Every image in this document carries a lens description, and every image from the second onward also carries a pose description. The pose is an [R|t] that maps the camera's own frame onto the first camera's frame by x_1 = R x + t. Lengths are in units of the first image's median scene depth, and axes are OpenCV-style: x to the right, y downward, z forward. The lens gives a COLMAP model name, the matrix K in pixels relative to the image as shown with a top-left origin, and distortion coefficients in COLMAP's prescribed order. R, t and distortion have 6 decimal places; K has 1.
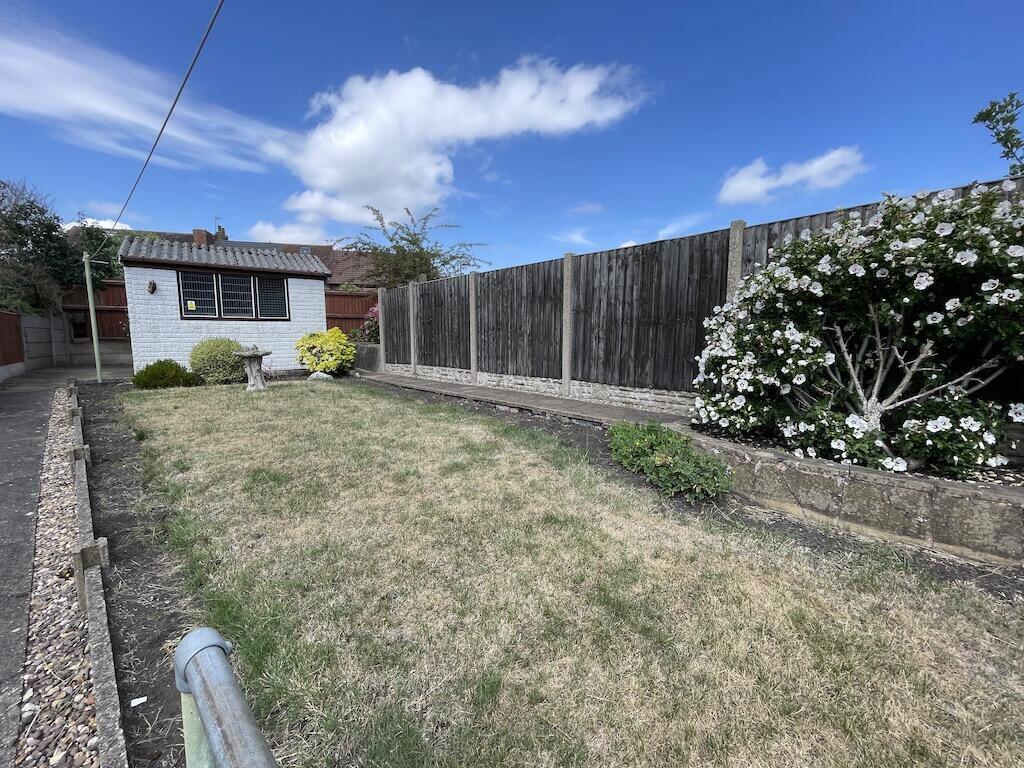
lens RADIAL K [[413.4, 0, 508.6], [0, 413.4, 382.9], [0, 0, 1]] dist [-0.002784, 0.000535]
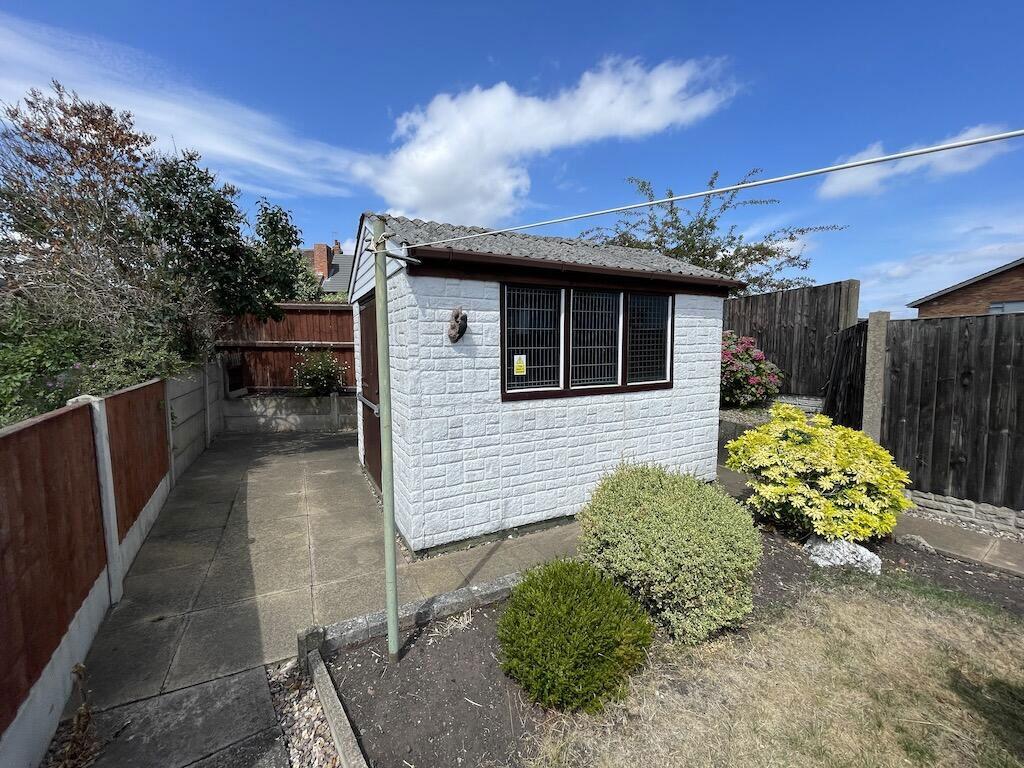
lens RADIAL K [[413.4, 0, 508.6], [0, 413.4, 382.9], [0, 0, 1]] dist [-0.002784, 0.000535]
pose [[0.987079, 0.009463, -0.159956, -0.509244], [-0.013174, 0.999668, -0.022160, -0.114597], [0.159693, 0.023981, 0.986875, 0.419950]]
